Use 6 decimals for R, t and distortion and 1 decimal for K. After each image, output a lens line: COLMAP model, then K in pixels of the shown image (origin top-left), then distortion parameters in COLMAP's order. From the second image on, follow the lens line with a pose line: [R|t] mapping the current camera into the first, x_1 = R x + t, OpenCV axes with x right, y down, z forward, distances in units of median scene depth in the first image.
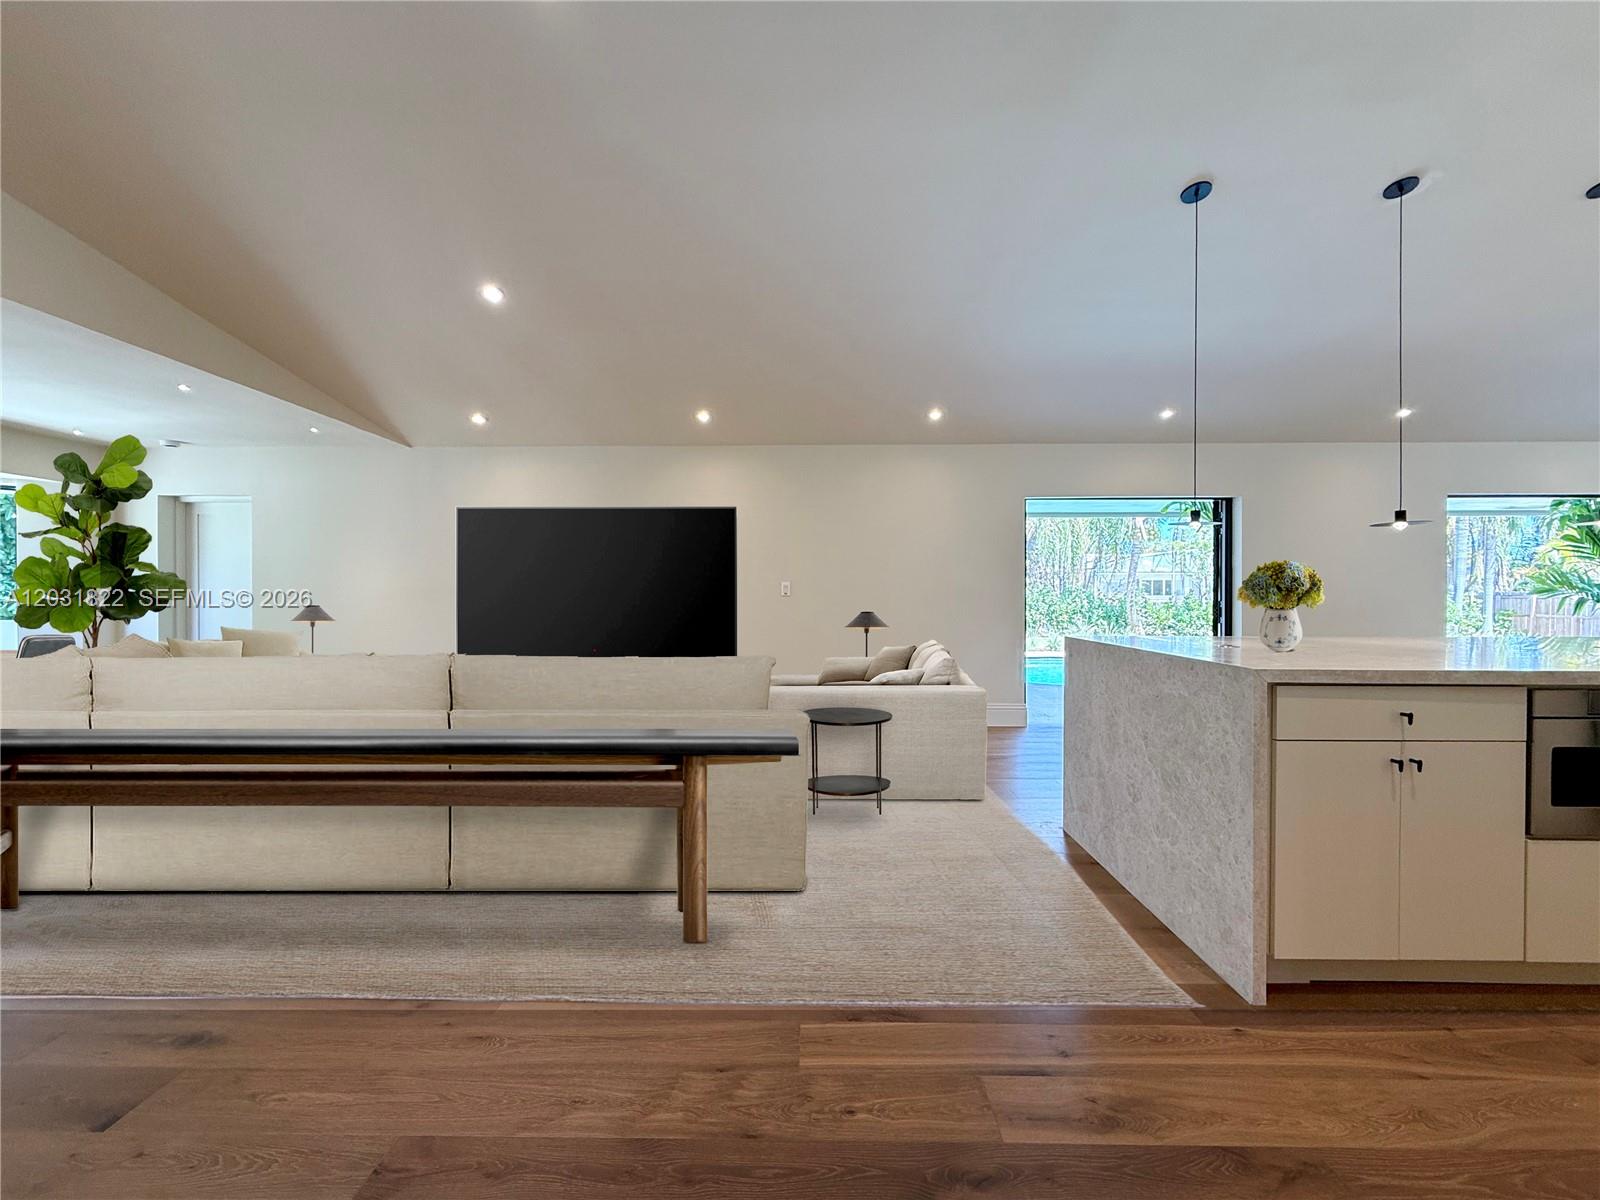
lens RADIAL K [[646.8, 0, 789.9], [0, 646.8, 603.6], [0, 0, 1]] dist [-0.000736, 0.000074]
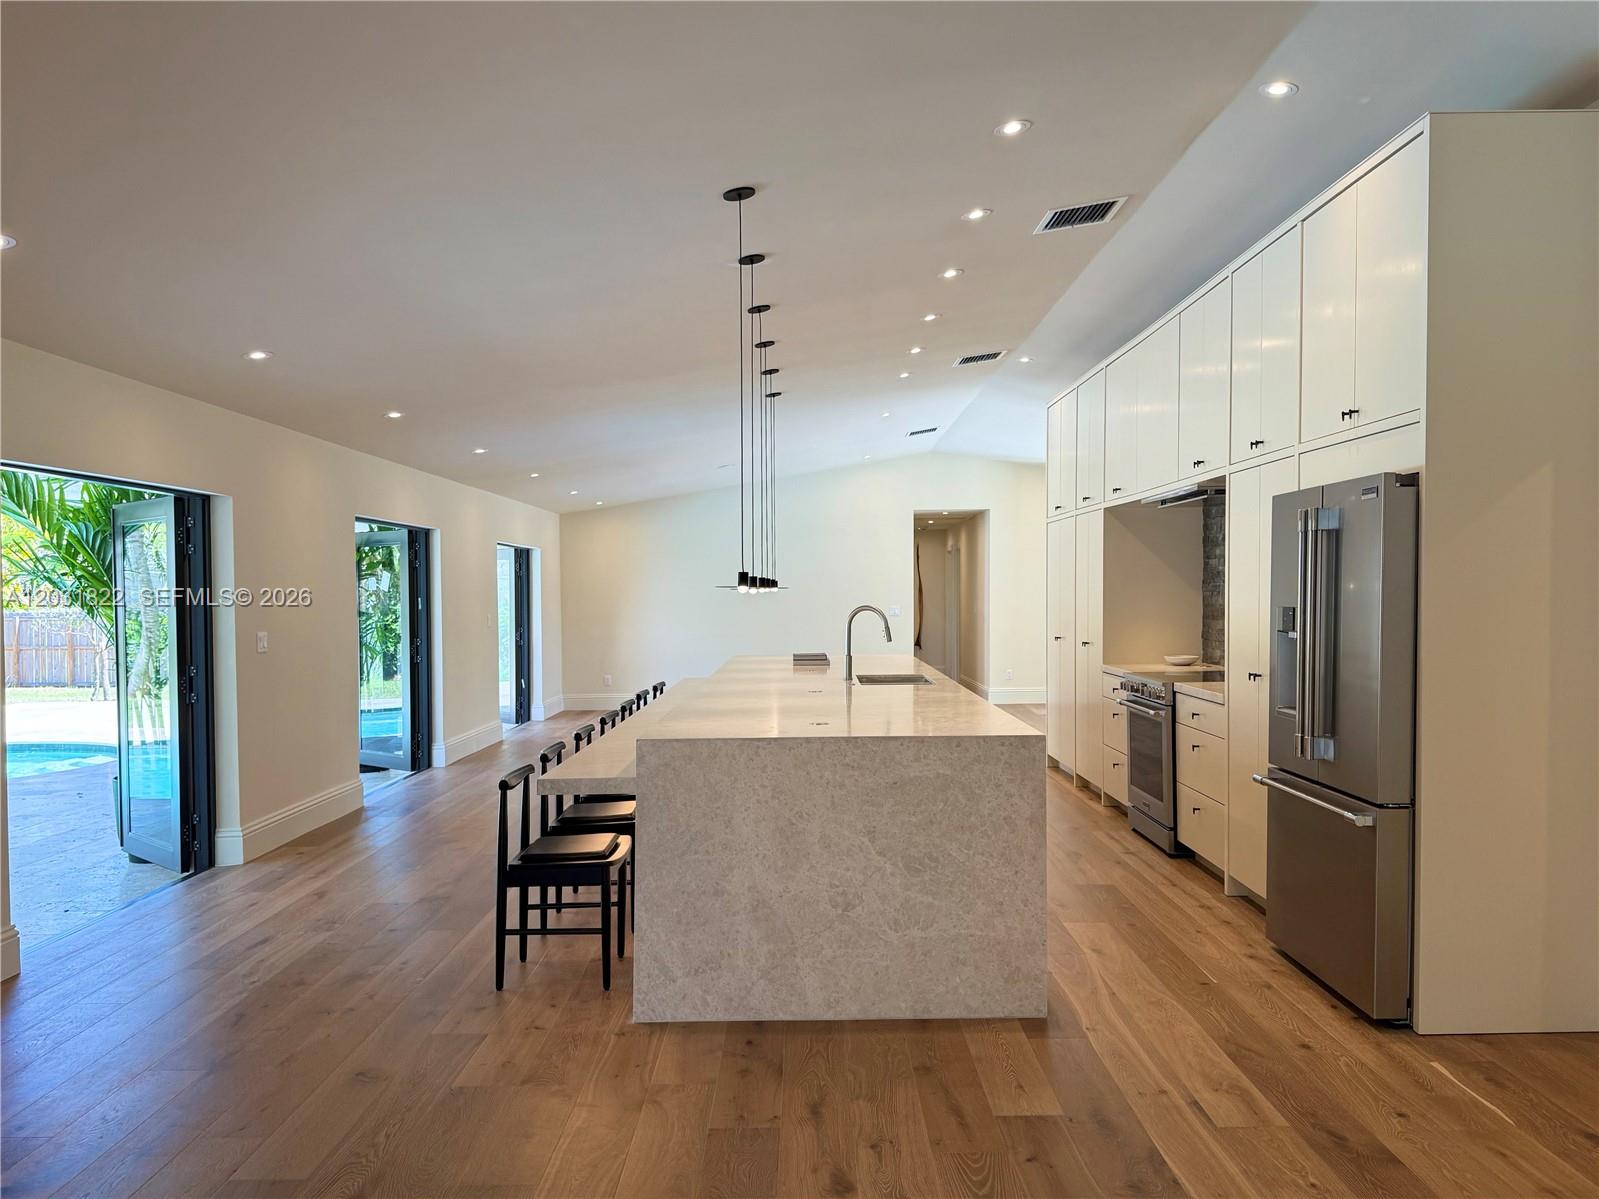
lens RADIAL K [[1217.5, 0, 811.4], [0, 1217.5, 615.7], [0, 0, 1]] dist [0.056742, -0.008125]
pose [[-0.026370, -0.016488, 0.999516, -1.064909], [0.026883, 0.999491, 0.017197, -0.119047], [-0.999291, 0.027324, -0.025913, 1.026719]]
